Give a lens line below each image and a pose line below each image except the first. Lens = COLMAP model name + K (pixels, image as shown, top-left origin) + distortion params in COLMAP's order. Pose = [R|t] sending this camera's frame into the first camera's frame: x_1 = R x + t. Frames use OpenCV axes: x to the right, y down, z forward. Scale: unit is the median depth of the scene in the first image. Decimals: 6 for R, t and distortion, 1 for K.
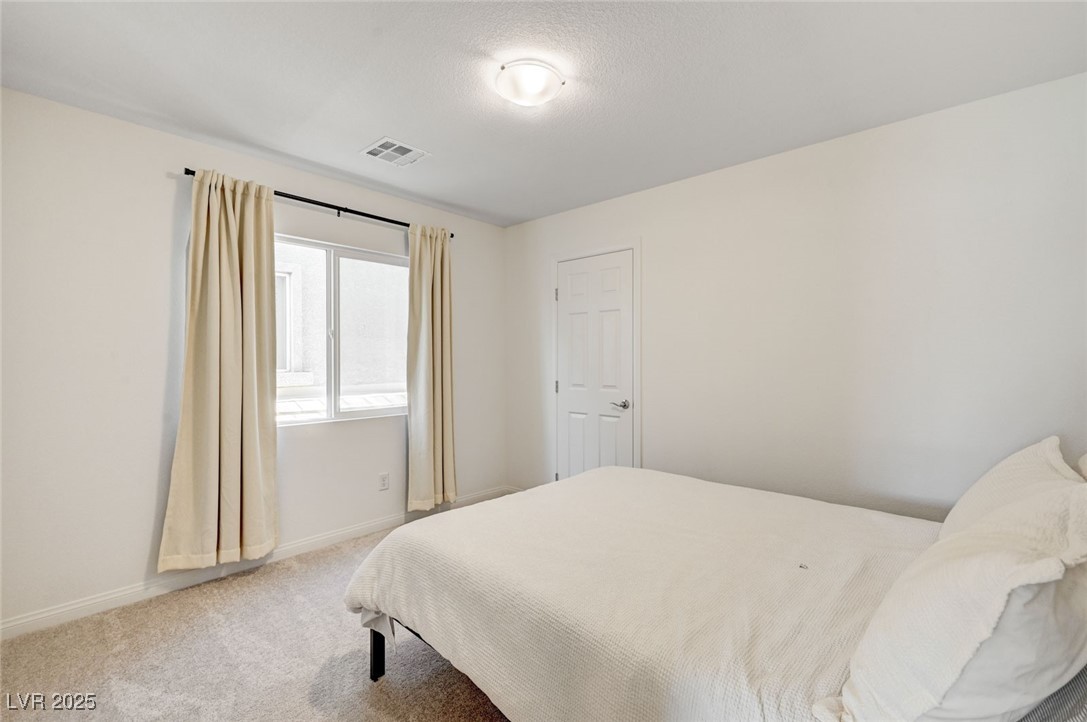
lens RADIAL K [[485.3, 0, 541.7], [0, 485.3, 358.5], [0, 0, 1]] dist [0.000715, -0.000448]
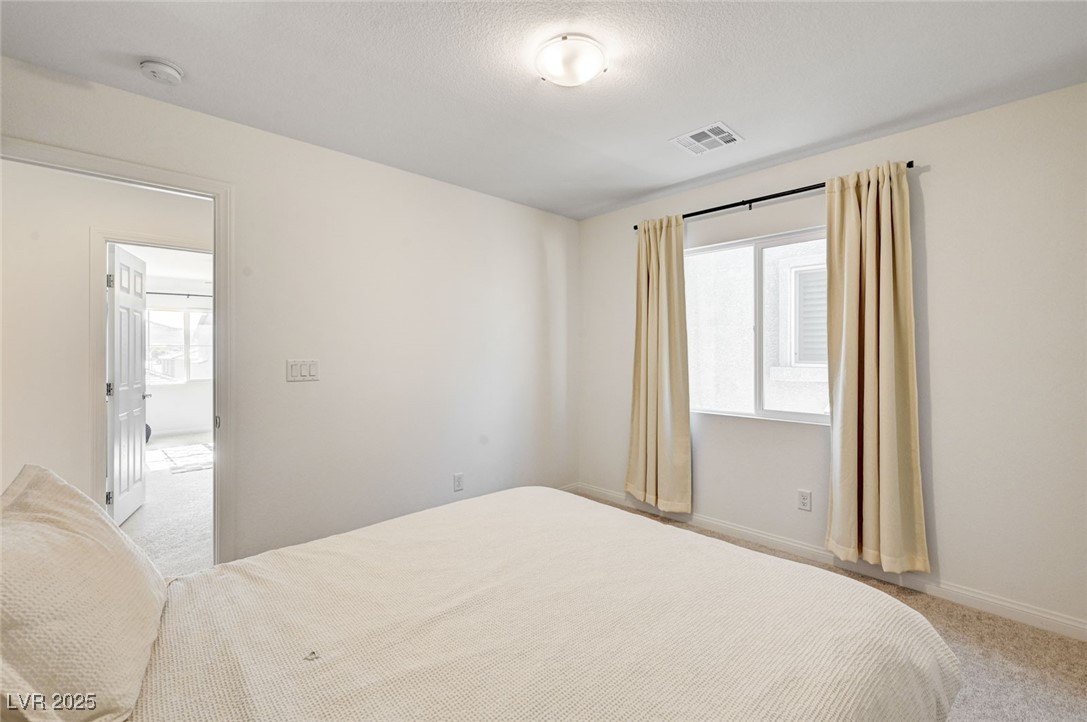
lens RADIAL K [[460.0, 0, 544.8], [0, 460.0, 355.9], [0, 0, 1]] dist [0.002382, 0.000136]
pose [[-0.072216, 0.002880, -0.997385, 0.545920], [-0.001918, 0.999994, 0.003027, 0.001153], [0.997387, 0.002132, -0.072210, 0.657416]]
